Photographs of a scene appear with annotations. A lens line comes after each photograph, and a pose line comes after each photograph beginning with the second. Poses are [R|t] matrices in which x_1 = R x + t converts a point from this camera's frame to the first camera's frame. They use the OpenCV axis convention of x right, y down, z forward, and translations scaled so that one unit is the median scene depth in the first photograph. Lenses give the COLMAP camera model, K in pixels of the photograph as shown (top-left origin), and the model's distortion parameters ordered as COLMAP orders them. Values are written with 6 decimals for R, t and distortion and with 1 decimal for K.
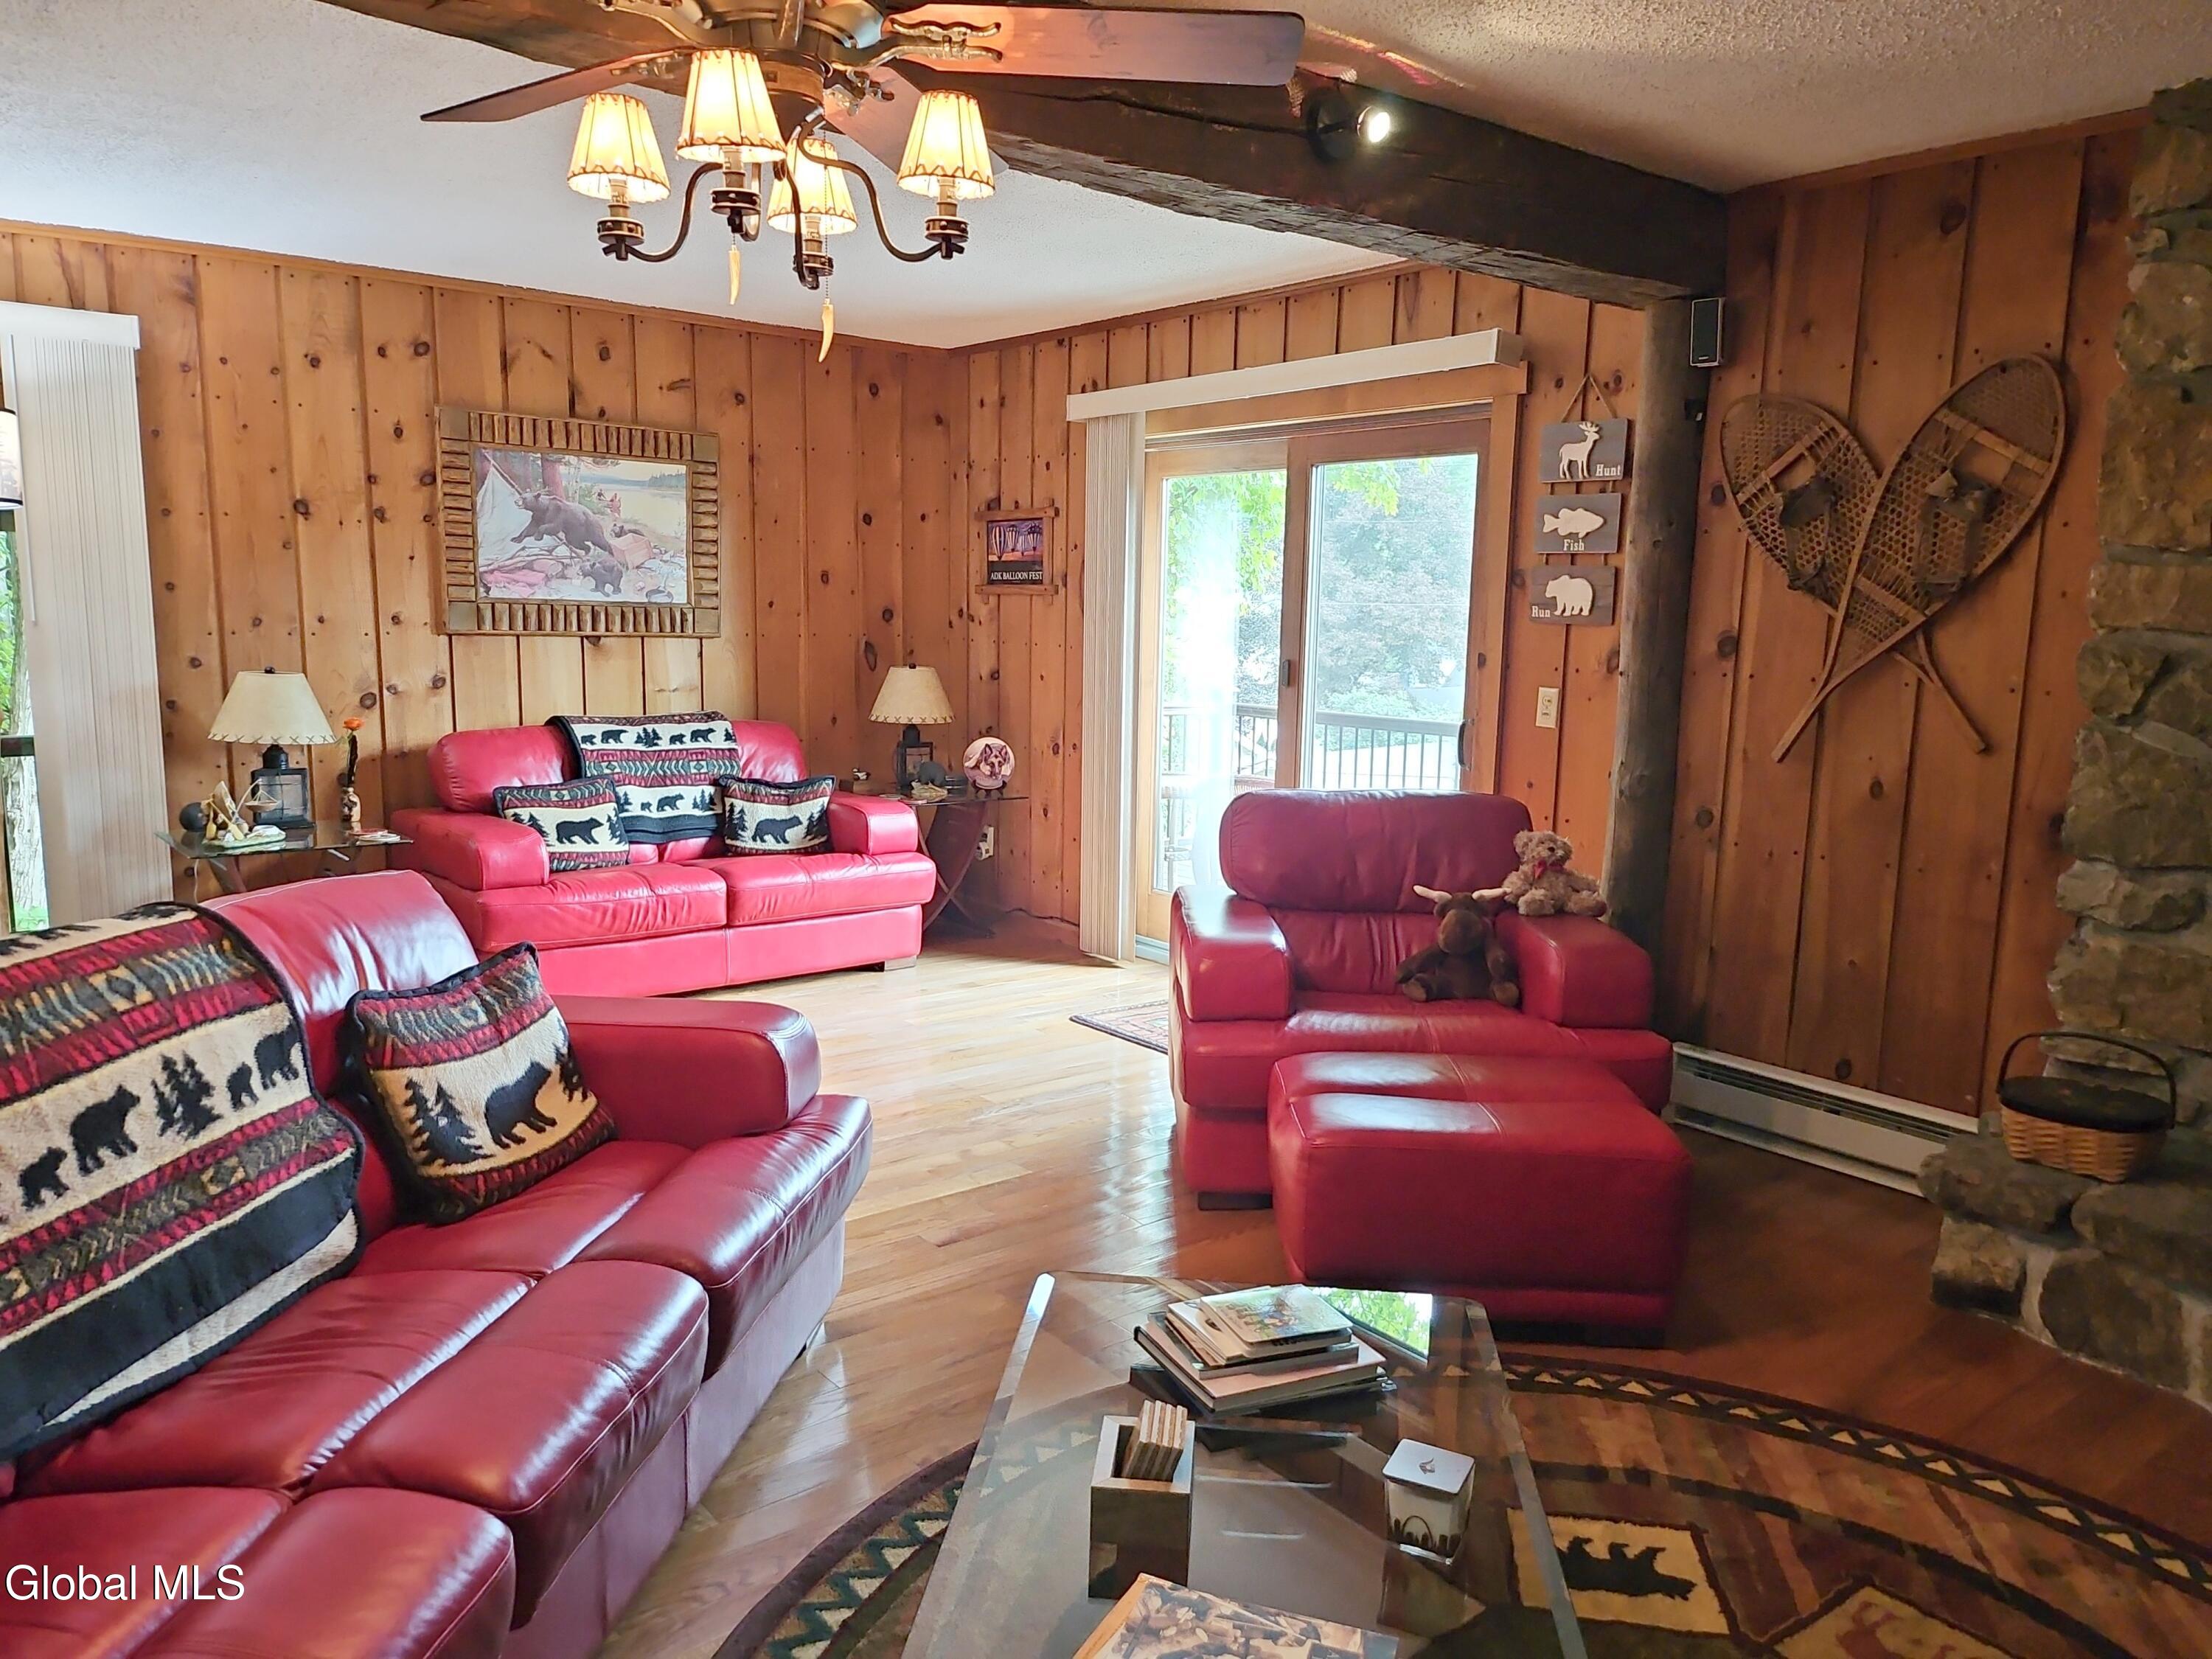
lens RADIAL K [[1535.3, 0, 1106.0], [0, 1535.3, 829.5], [0, 0, 1]] dist [0.079844, -0.074439]
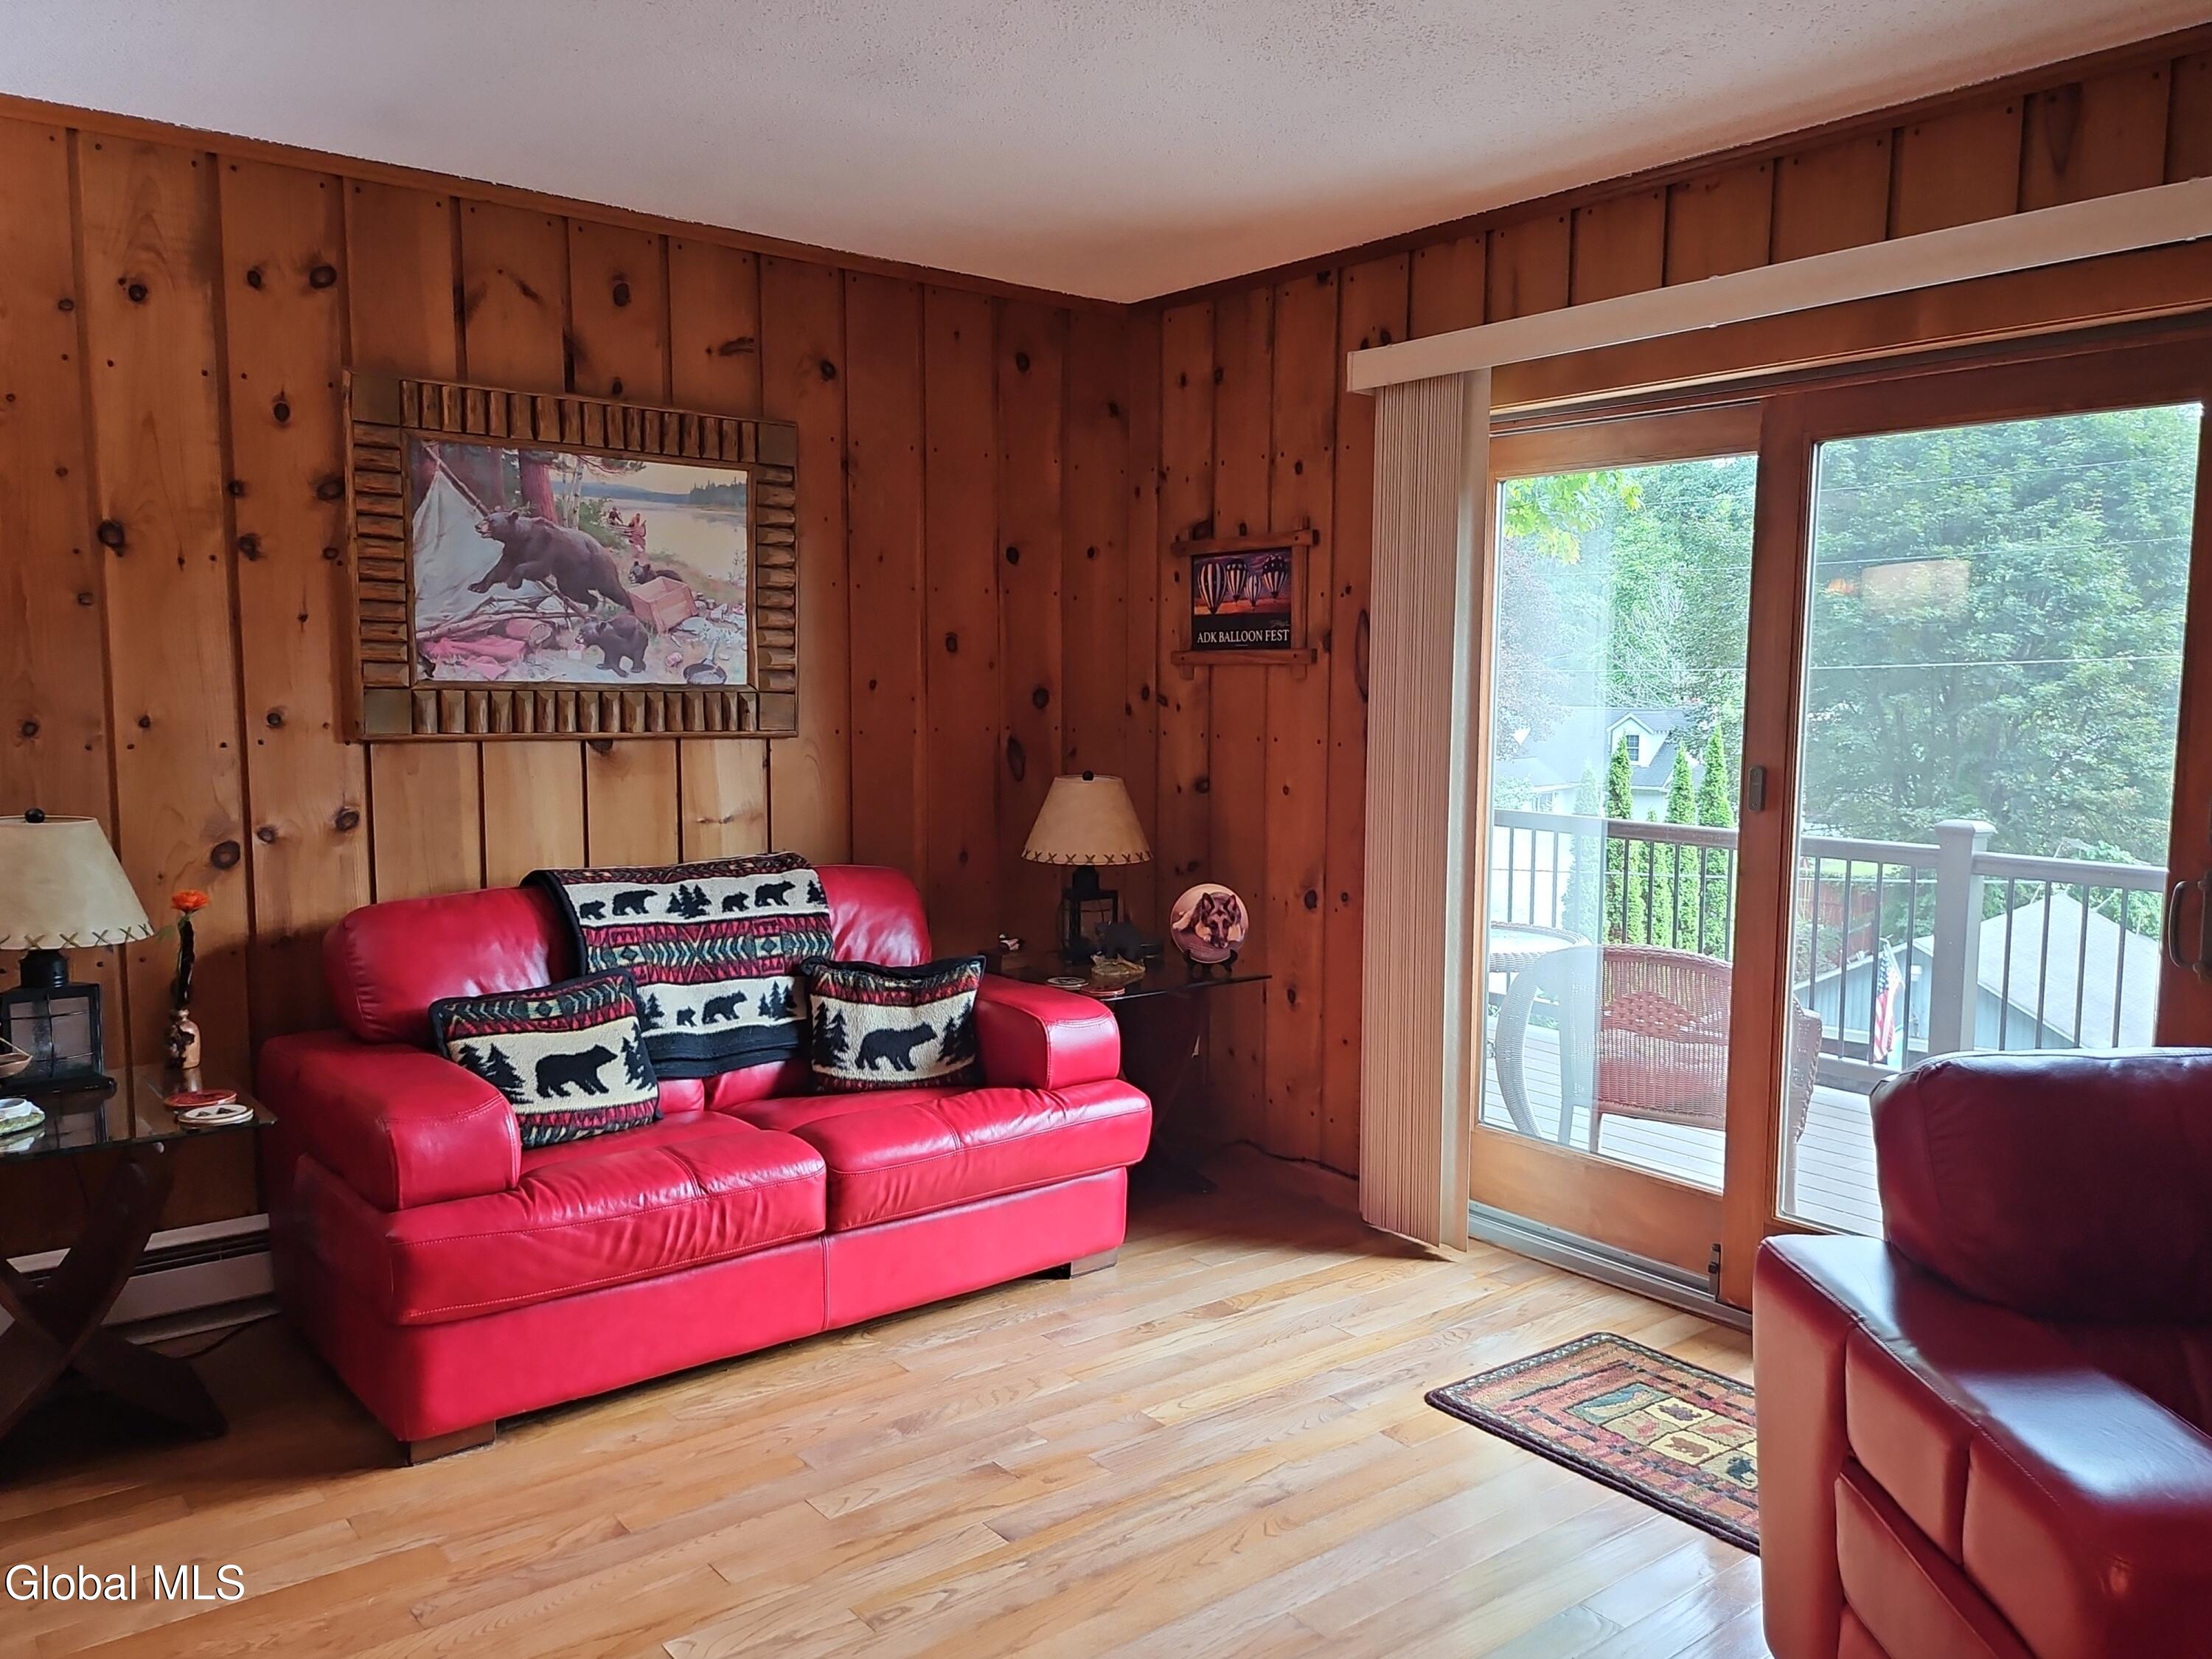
lens RADIAL K [[1601.0, 0, 1136.1], [0, 1601.0, 835.2], [0, 0, 1]] dist [0.063465, -0.058043]
pose [[0.999925, -0.011780, 0.003377, -0.118919], [0.011922, 0.998891, -0.045550, -0.054616], [-0.002836, 0.045587, 0.998956, 0.354737]]
